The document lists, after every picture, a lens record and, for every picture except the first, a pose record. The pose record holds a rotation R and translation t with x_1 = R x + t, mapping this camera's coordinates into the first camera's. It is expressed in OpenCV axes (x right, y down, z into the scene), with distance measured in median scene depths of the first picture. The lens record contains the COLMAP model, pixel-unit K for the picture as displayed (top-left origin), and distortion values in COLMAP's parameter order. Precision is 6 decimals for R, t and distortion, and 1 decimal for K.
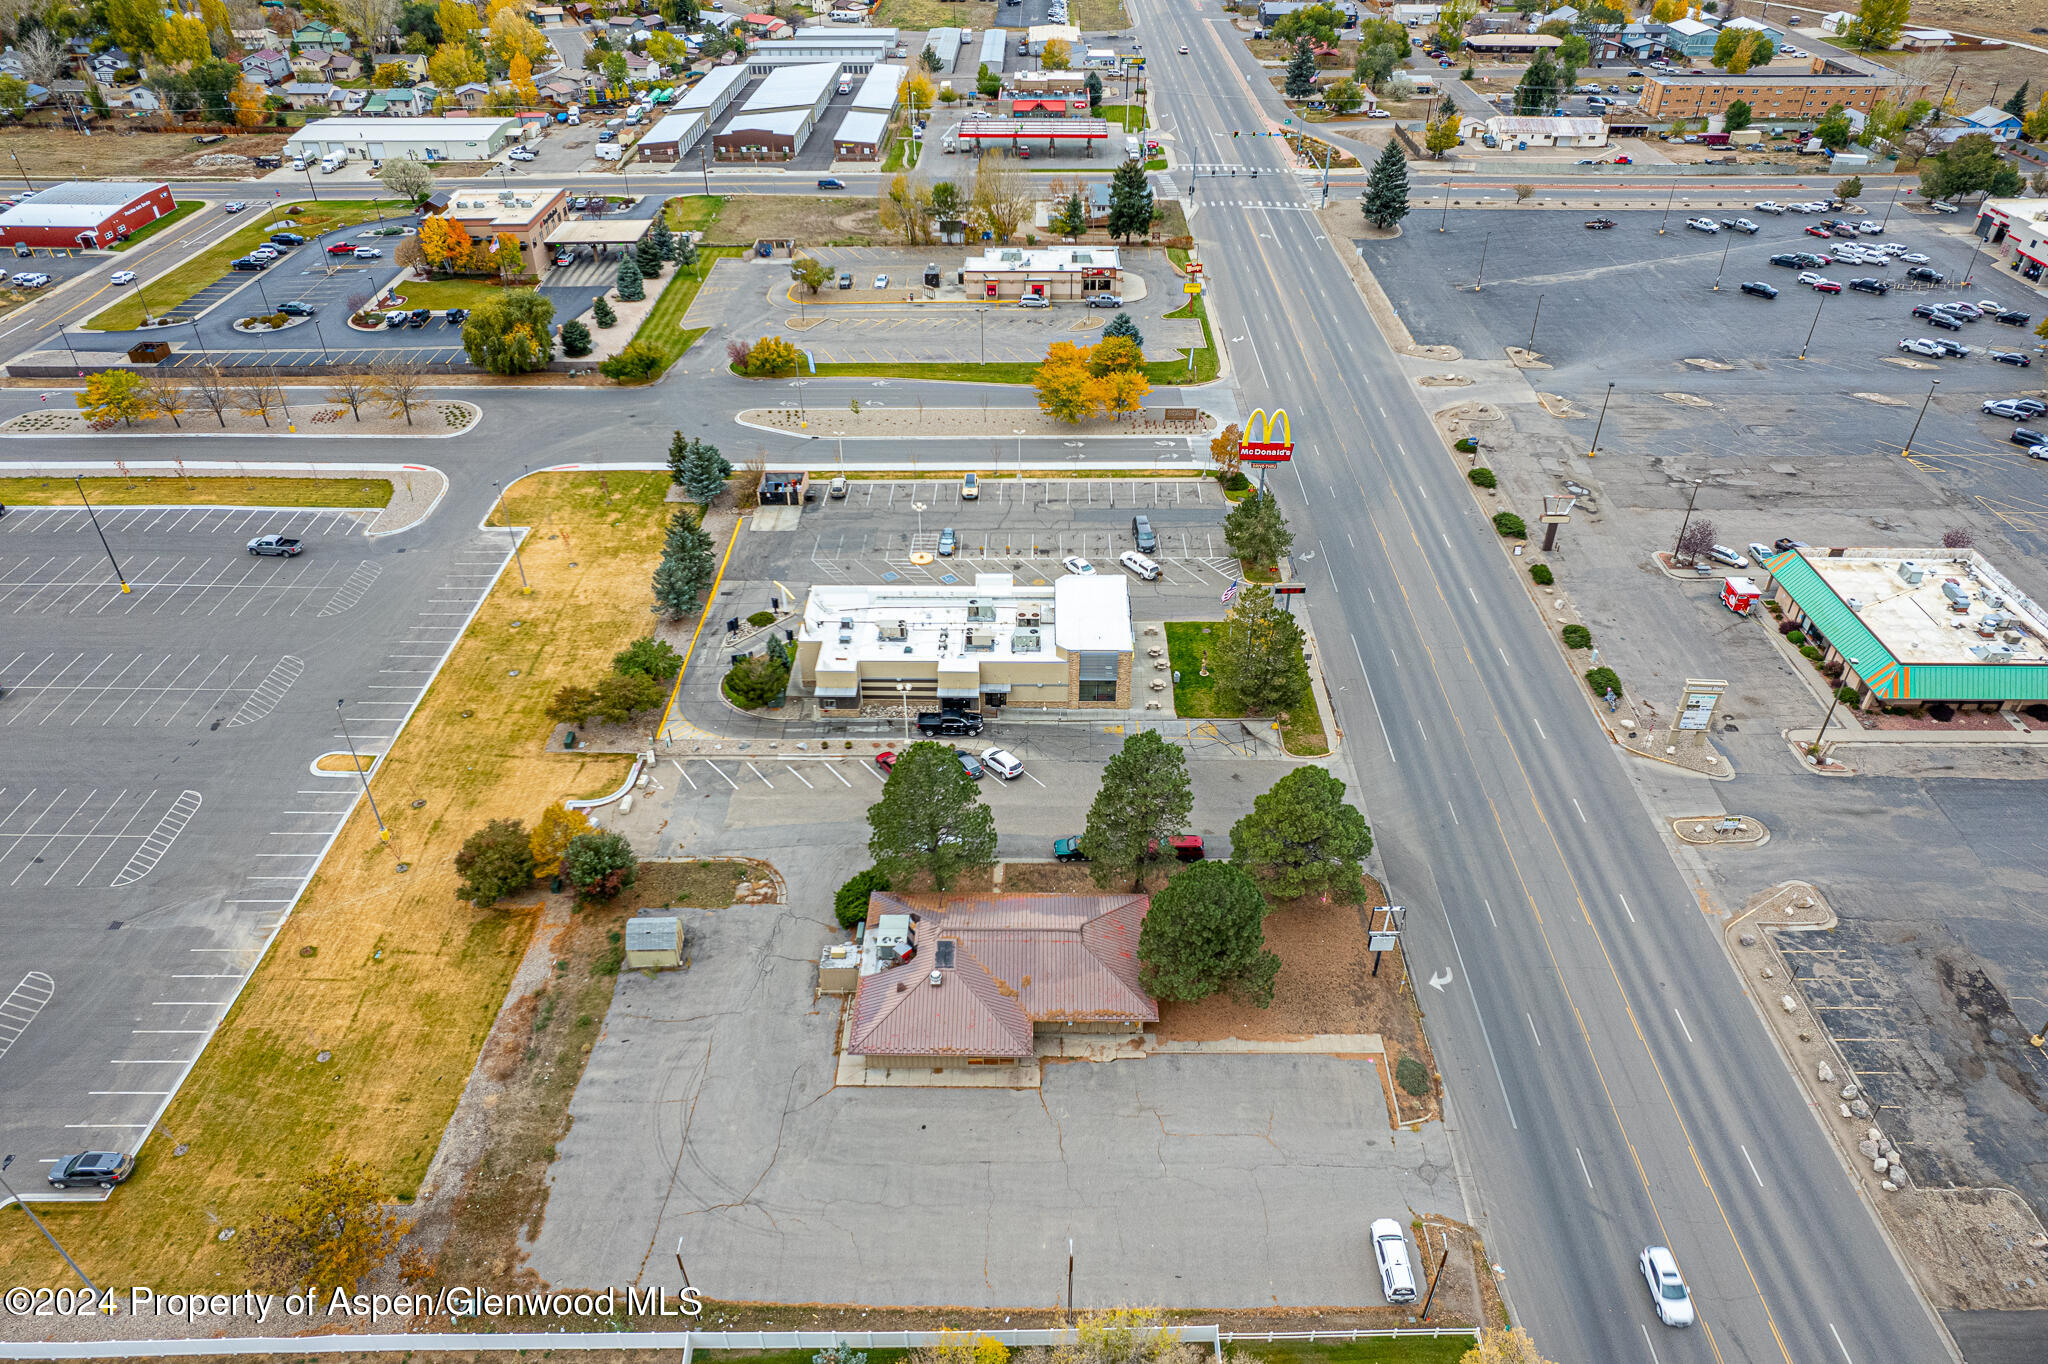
lens RADIAL K [[1333.0, 0, 1029.5], [0, 1333.0, 687.6], [0, 0, 1]] dist [-0.081224, 0.078734]
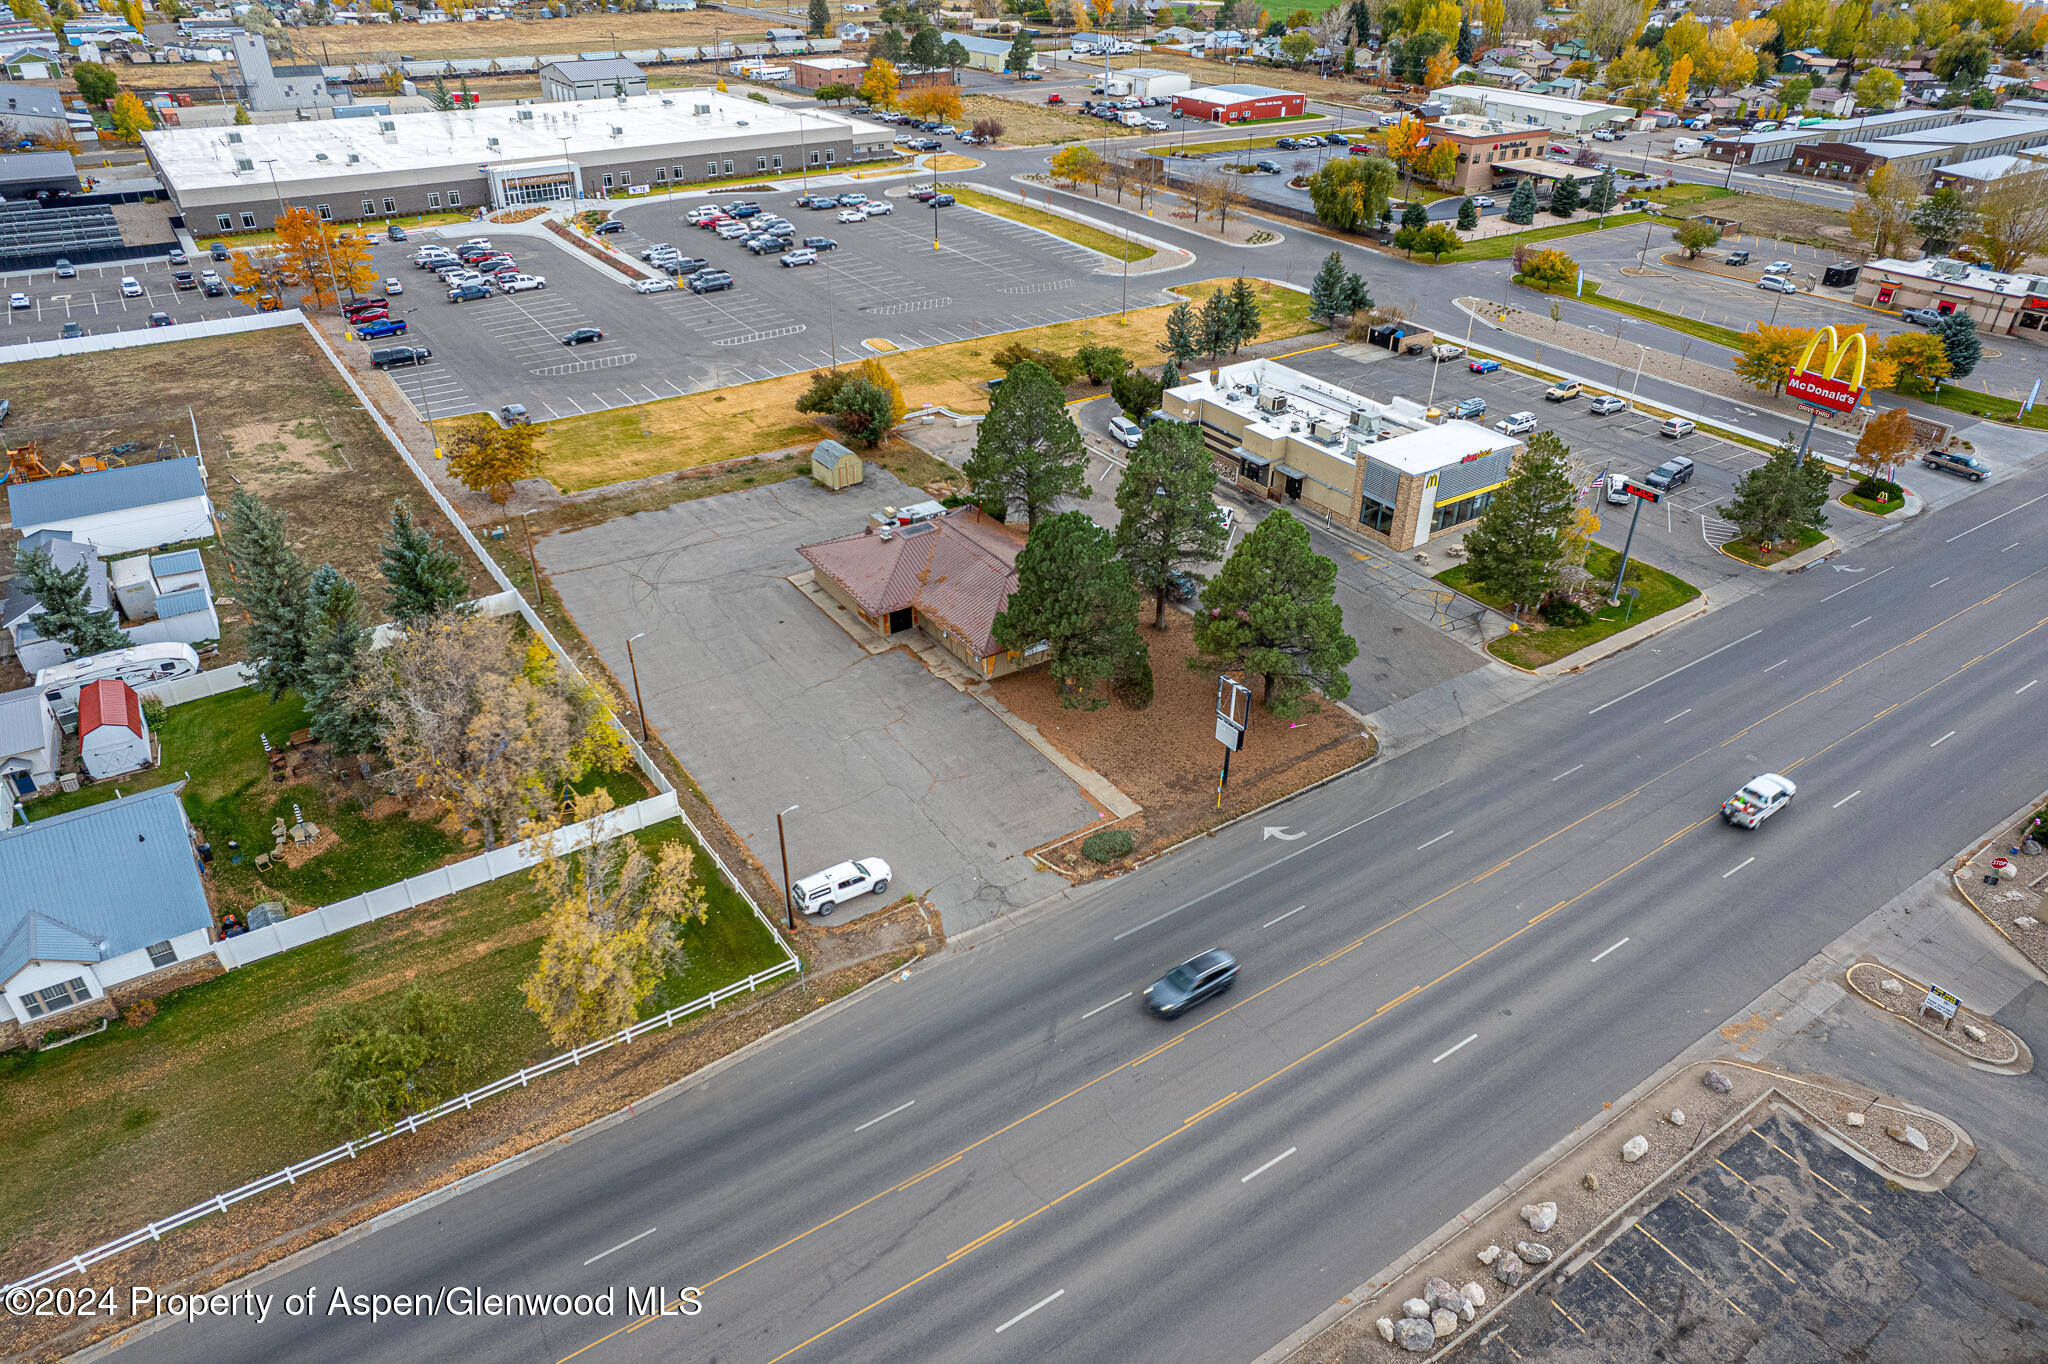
lens RADIAL K [[1308.2, 0, 1027.7], [0, 1308.2, 688.6], [0, 0, 1]] dist [-0.076993, 0.072001]
pose [[0.565338, 0.439263, -0.698170, 0.719344], [-0.490710, 0.859445, 0.143382, 0.114318], [0.663021, 0.261539, 0.701427, 0.359017]]
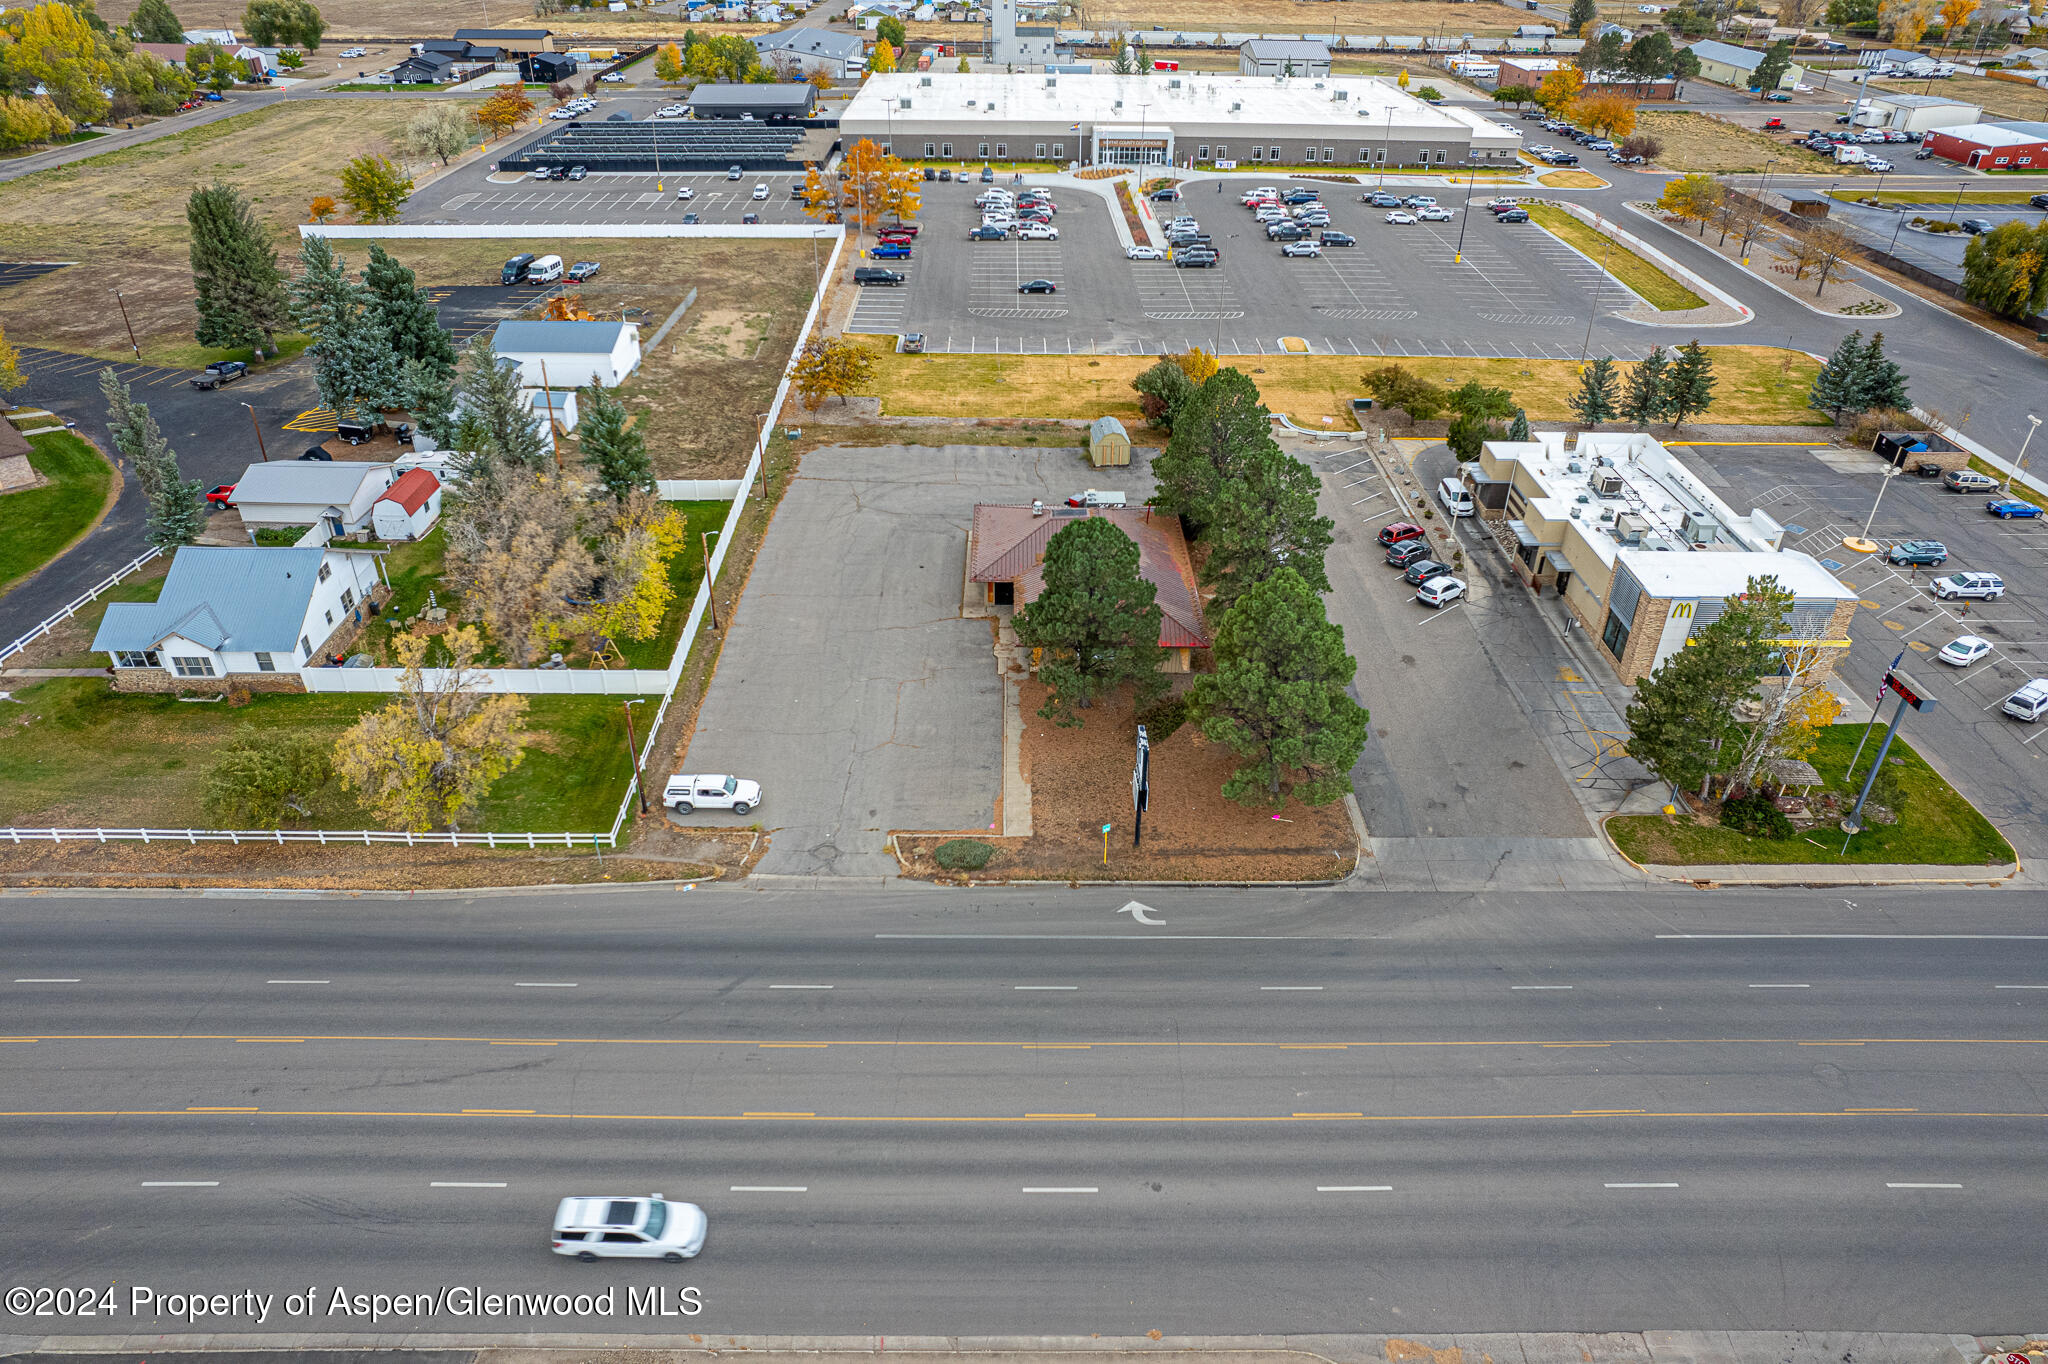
lens RADIAL K [[1308.2, 0, 1027.7], [0, 1308.2, 688.6], [0, 0, 1]] dist [-0.076993, 0.072001]
pose [[0.018082, 0.536403, -0.843768, 0.817227], [-0.593438, 0.684940, 0.422715, -0.106078], [0.804677, 0.493081, 0.330707, 0.679306]]
